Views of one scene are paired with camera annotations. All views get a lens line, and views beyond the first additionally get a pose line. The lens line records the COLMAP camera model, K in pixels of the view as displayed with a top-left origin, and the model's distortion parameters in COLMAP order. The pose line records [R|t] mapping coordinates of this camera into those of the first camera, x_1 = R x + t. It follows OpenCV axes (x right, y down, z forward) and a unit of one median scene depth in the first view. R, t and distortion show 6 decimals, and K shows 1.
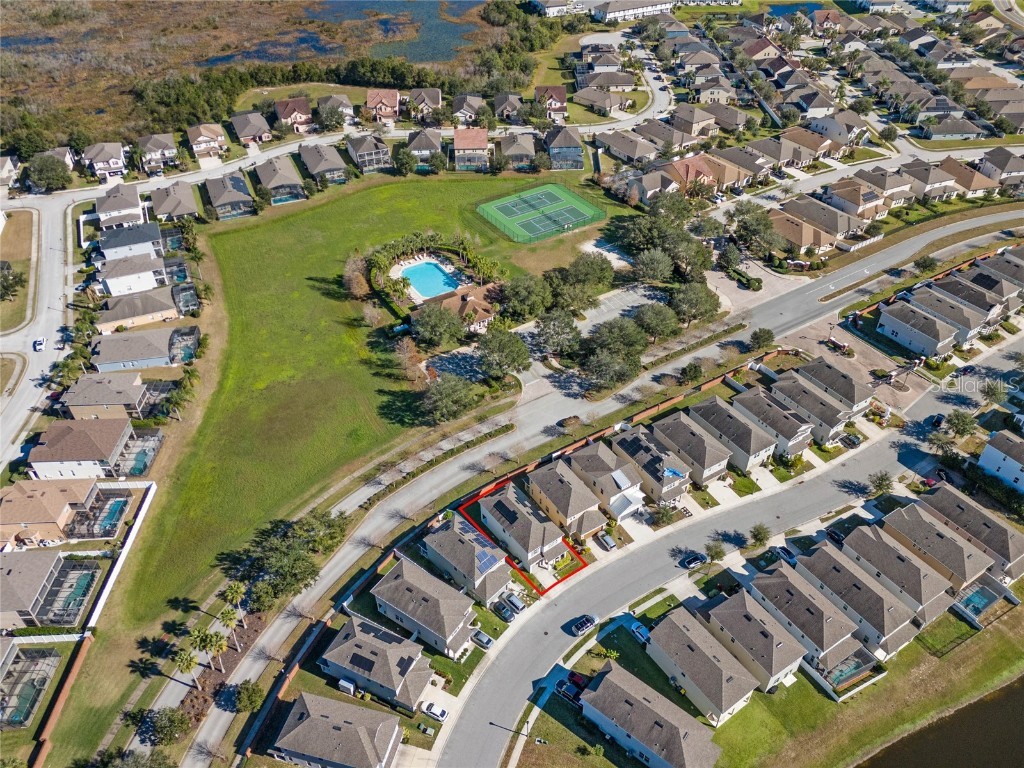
lens RADIAL K [[761.3, 0, 512.0], [0, 761.3, 384.0], [0, 0, 1]] dist [0.042595, -0.003569]
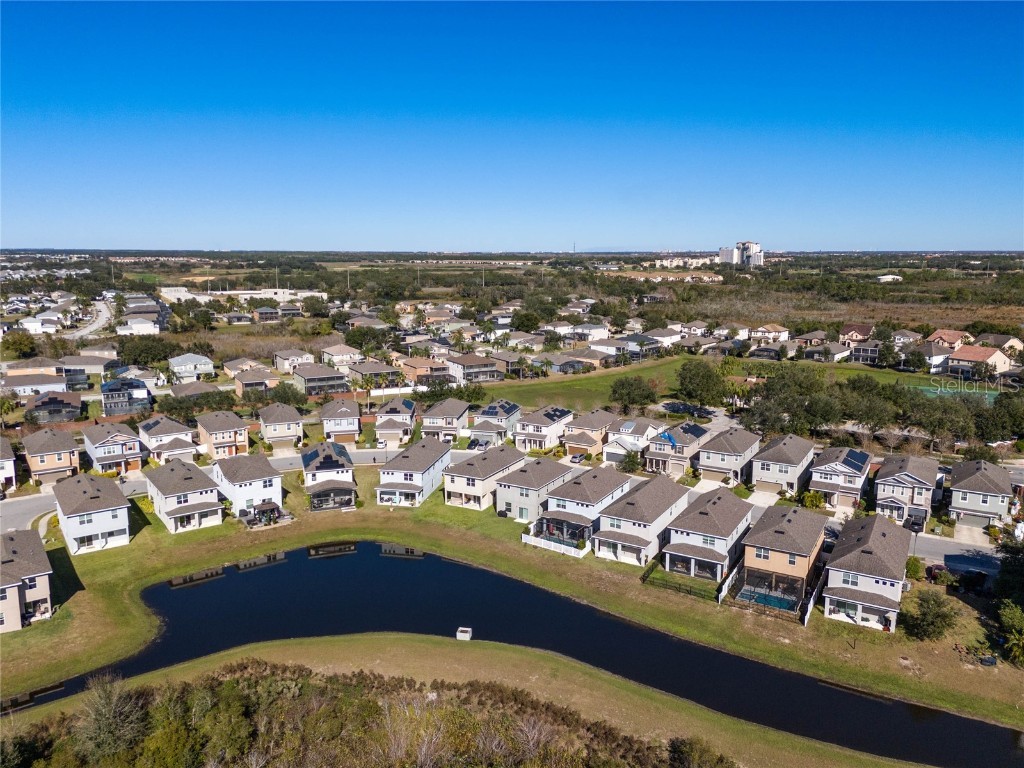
lens RADIAL K [[761.6, 0, 512.0], [0, 761.6, 384.0], [0, 0, 1]] dist [0.076525, -0.002186]
pose [[0.459269, 0.164170, -0.872995, 0.947179], [-0.572114, 0.806467, -0.149321, 0.316907], [0.679528, 0.568031, 0.464309, 0.343387]]
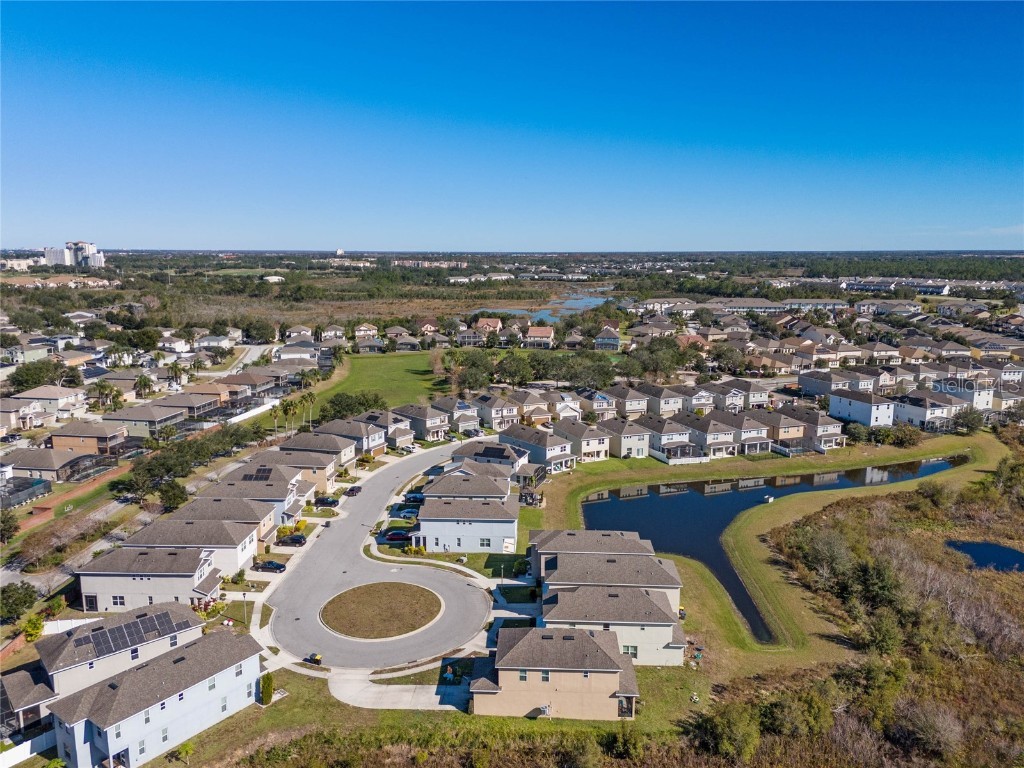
lens RADIAL K [[761.6, 0, 512.0], [0, 761.6, 384.0], [0, 0, 1]] dist [0.076525, -0.002186]
pose [[0.979045, 0.043105, -0.199032, 0.322243], [-0.135596, 0.867171, -0.479195, 0.801686], [0.151939, 0.496141, 0.854844, -0.298534]]
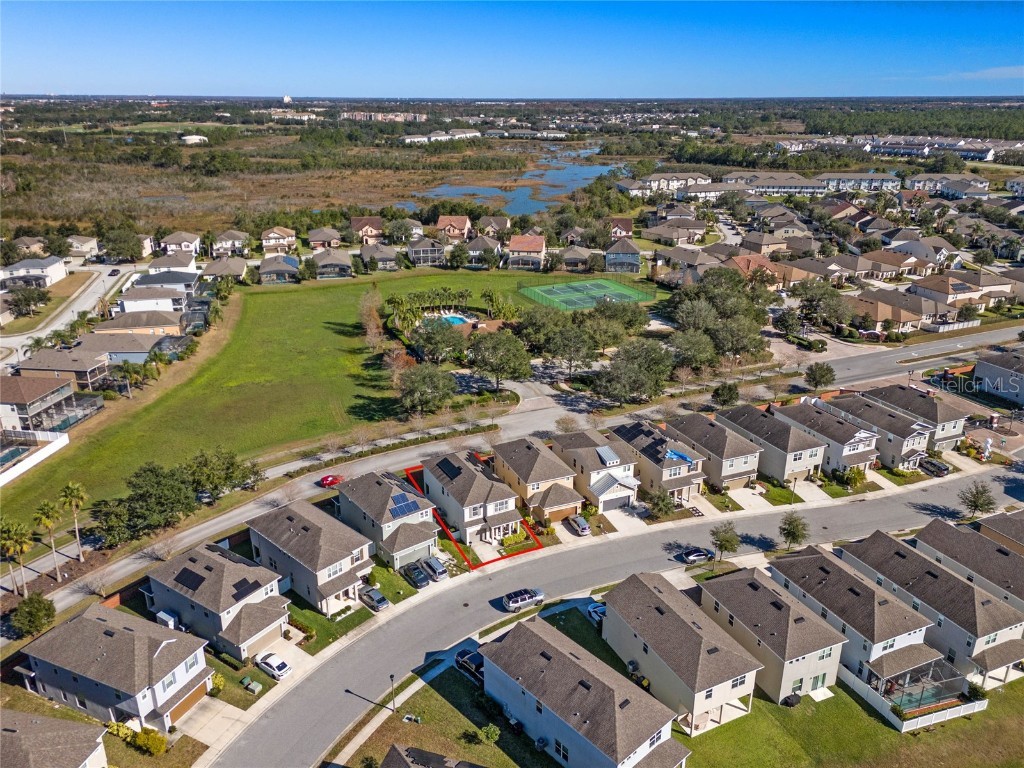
lens RADIAL K [[761.3, 0, 512.0], [0, 761.3, 384.0], [0, 0, 1]] dist [0.042595, -0.003569]
pose [[0.987222, 0.063492, -0.146153, 0.148619], [-0.107297, 0.942970, -0.315111, 0.296096], [0.117811, 0.326766, 0.937734, 0.235328]]
